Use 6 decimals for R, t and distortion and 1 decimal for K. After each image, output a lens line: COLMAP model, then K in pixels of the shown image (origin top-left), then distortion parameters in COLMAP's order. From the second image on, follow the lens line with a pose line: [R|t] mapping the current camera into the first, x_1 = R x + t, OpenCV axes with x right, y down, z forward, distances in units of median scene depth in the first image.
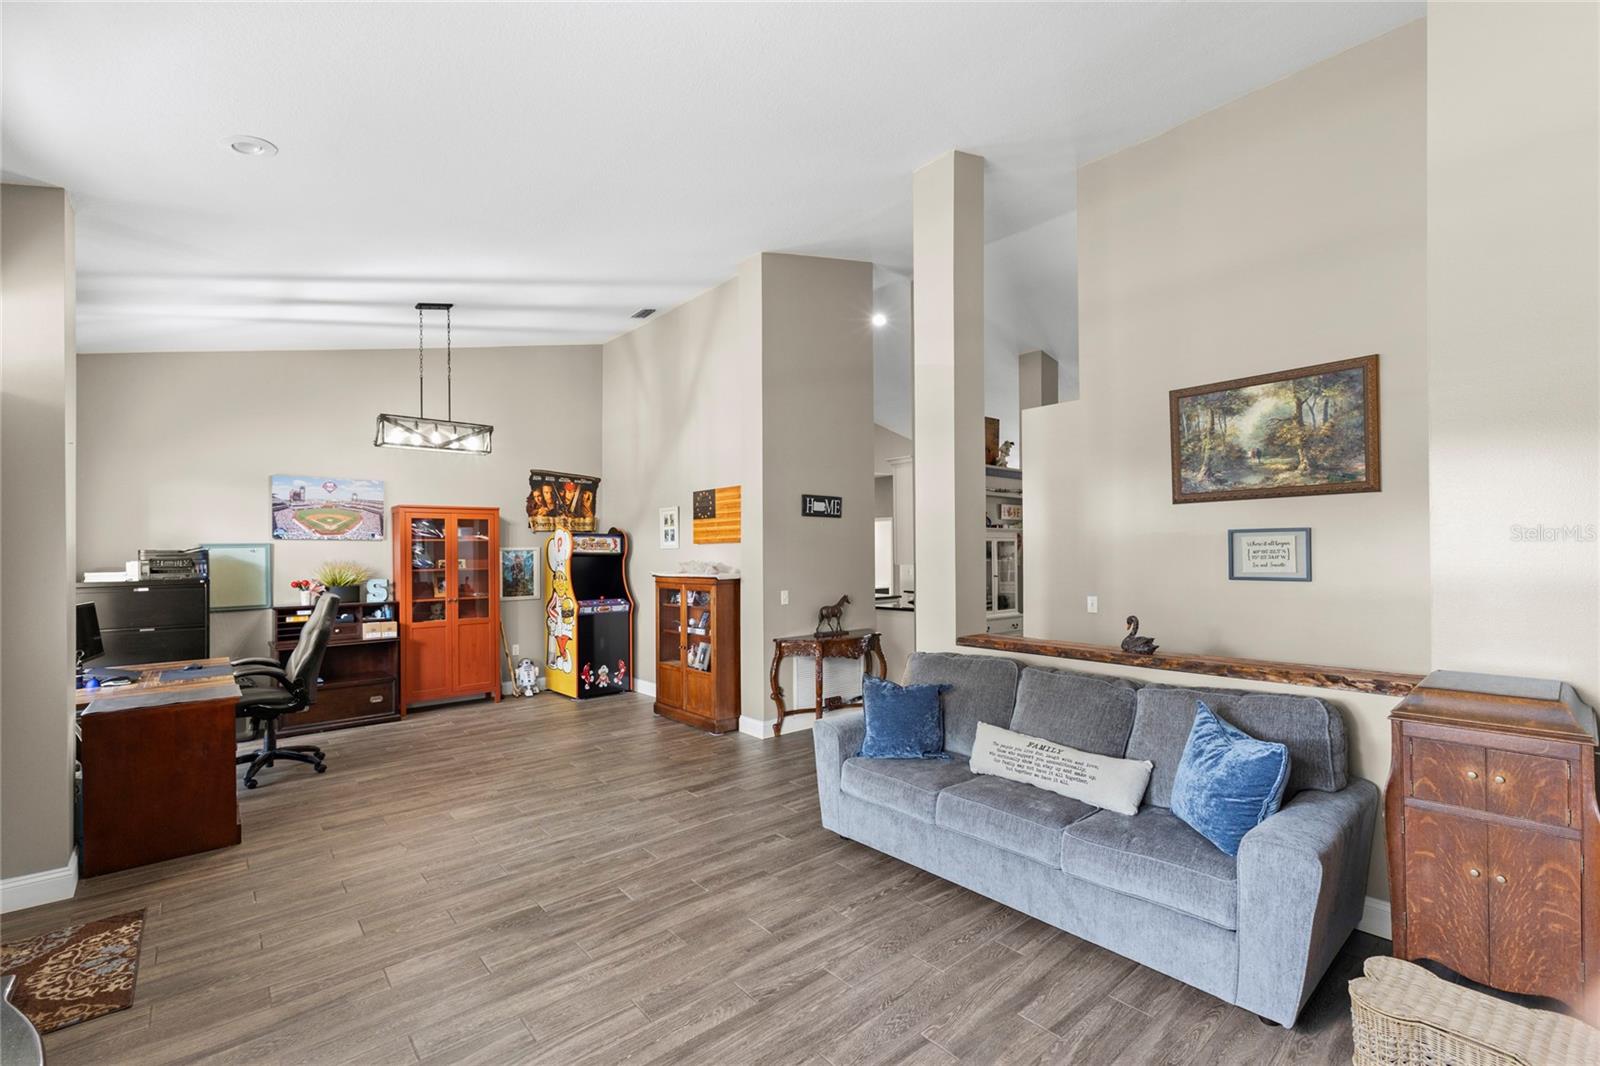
lens RADIAL K [[697.5, 0, 803.5], [0, 697.5, 550.4], [0, 0, 1]] dist [0.006786, -0.000541]
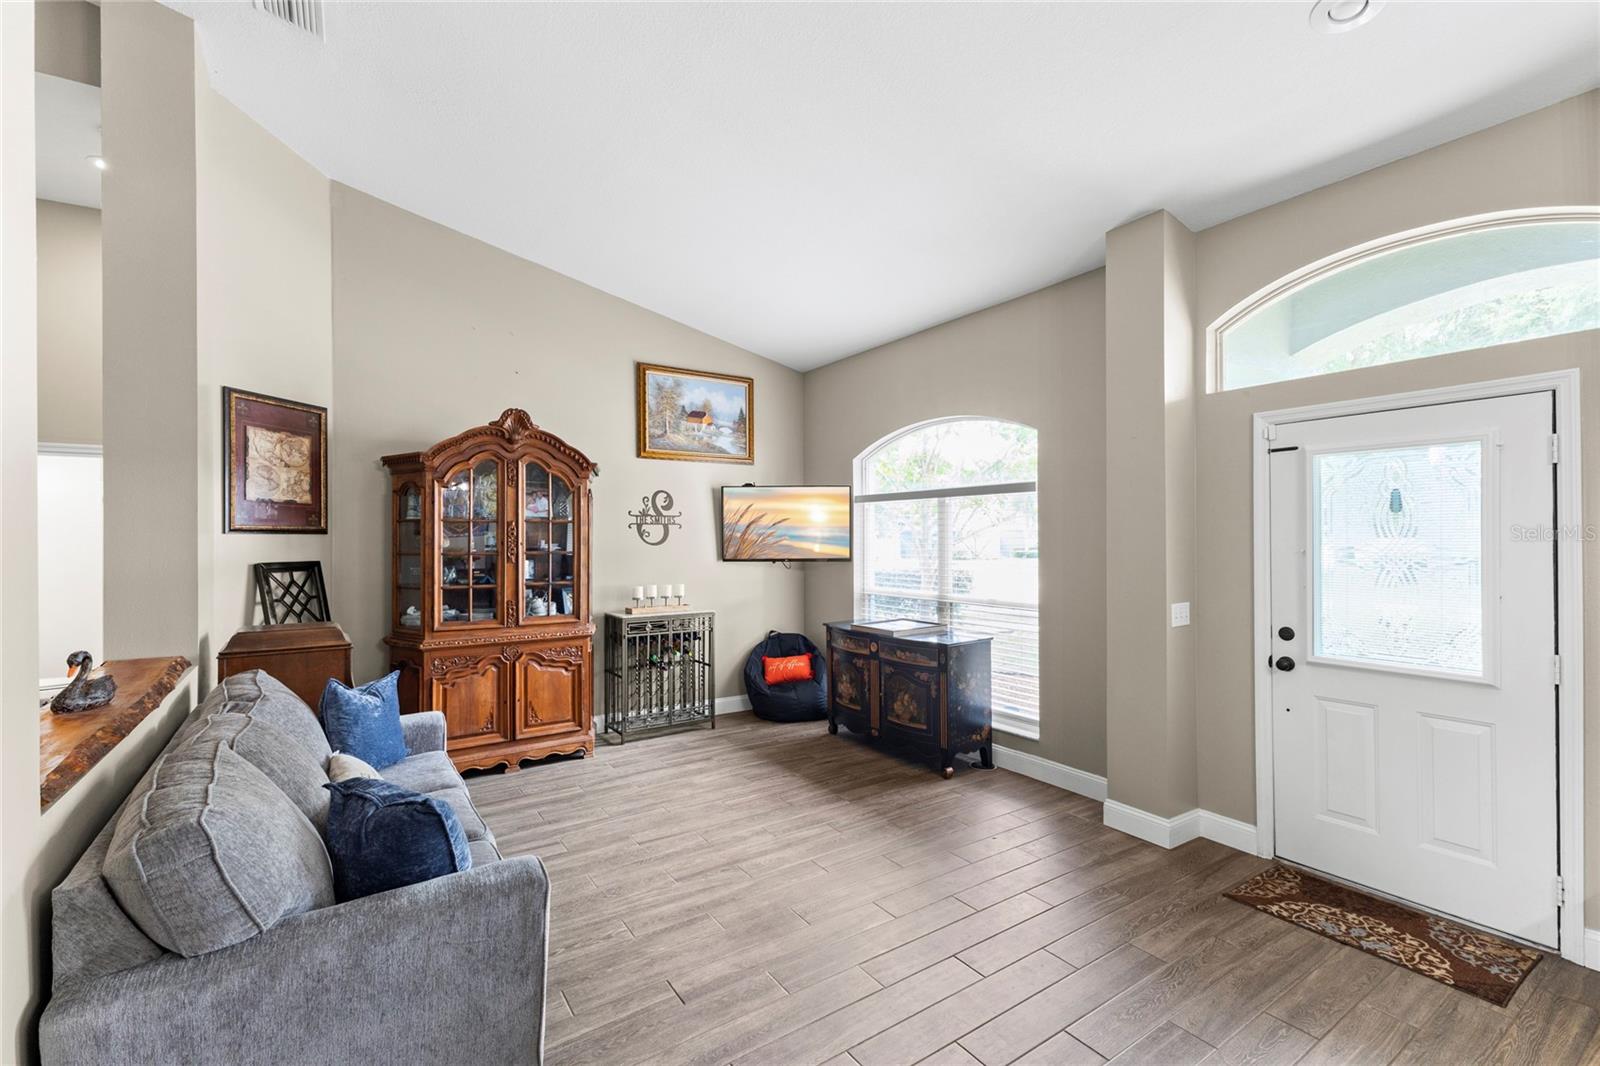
lens RADIAL K [[693.1, 0, 806.3], [0, 693.1, 537.1], [0, 0, 1]] dist [0.010196, -0.000226]
pose [[-0.993591, 0.010823, 0.112516, -0.174957], [0.010552, 0.999940, -0.003004, 0.001212], [-0.112542, -0.001797, -0.993645, 1.128712]]
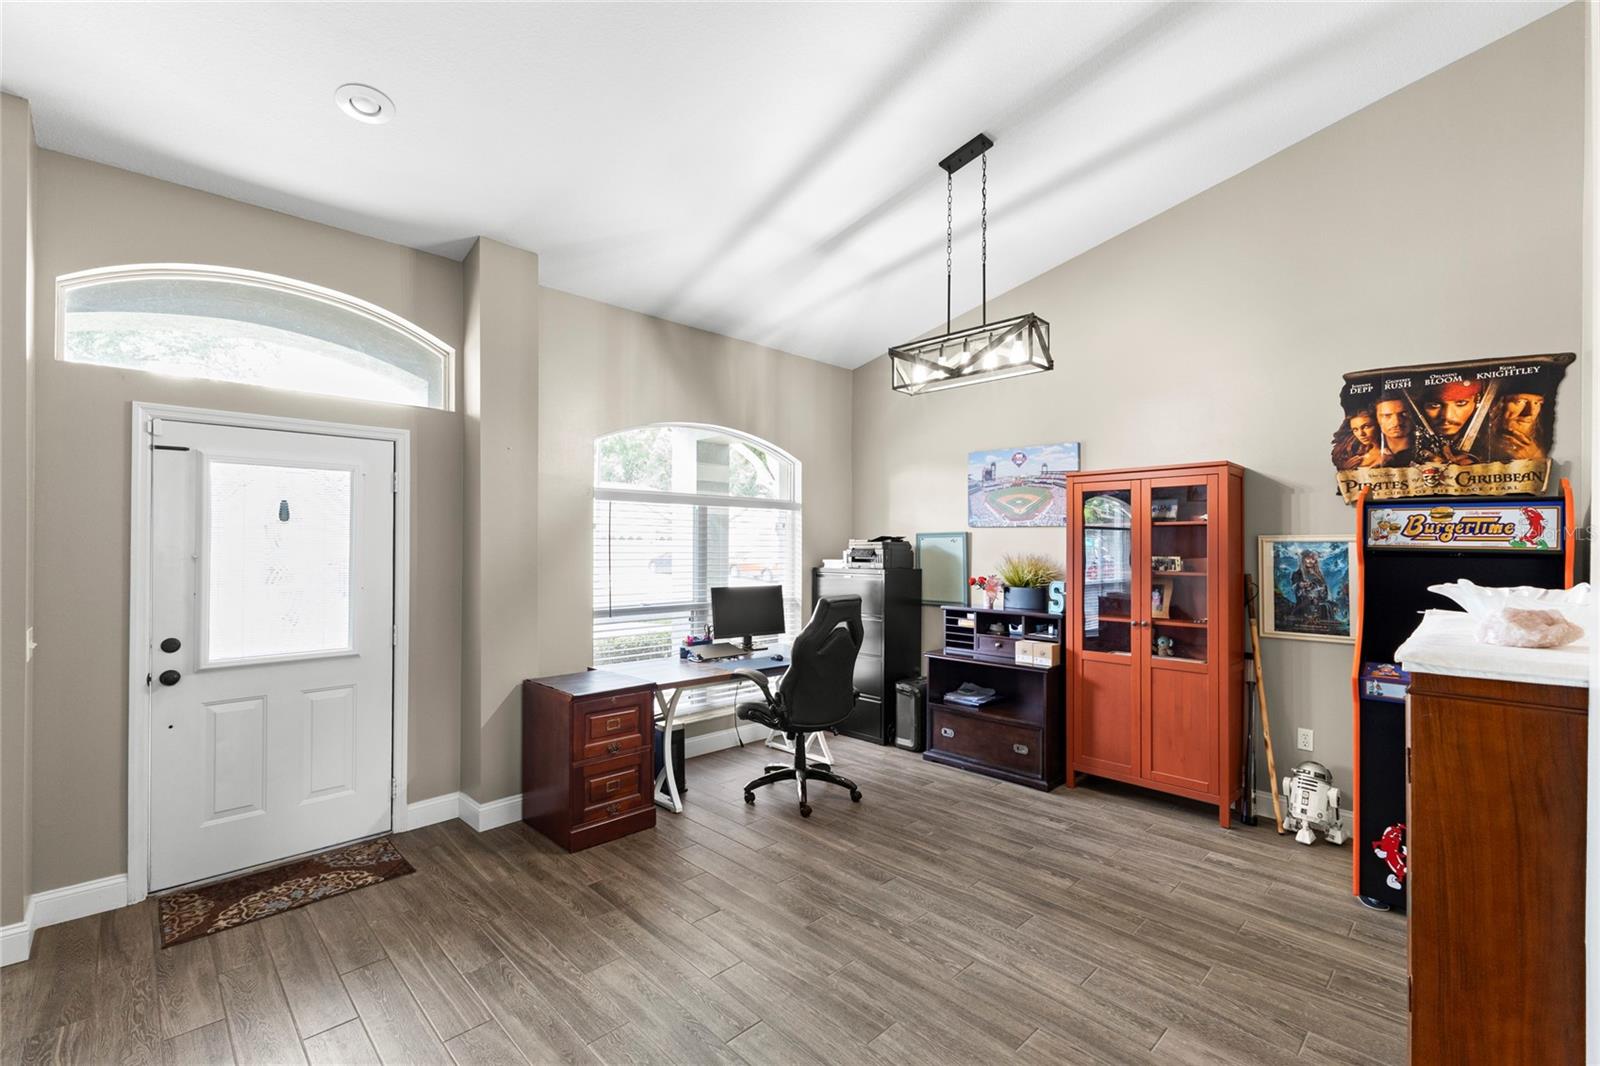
lens RADIAL K [[693.1, 0, 806.3], [0, 693.1, 537.1], [0, 0, 1]] dist [0.010196, -0.000226]
pose [[0.063771, -0.002991, -0.997960, 0.104431], [-0.003781, 0.999988, -0.003239, -0.000366], [0.997957, 0.003980, 0.063759, 0.941359]]
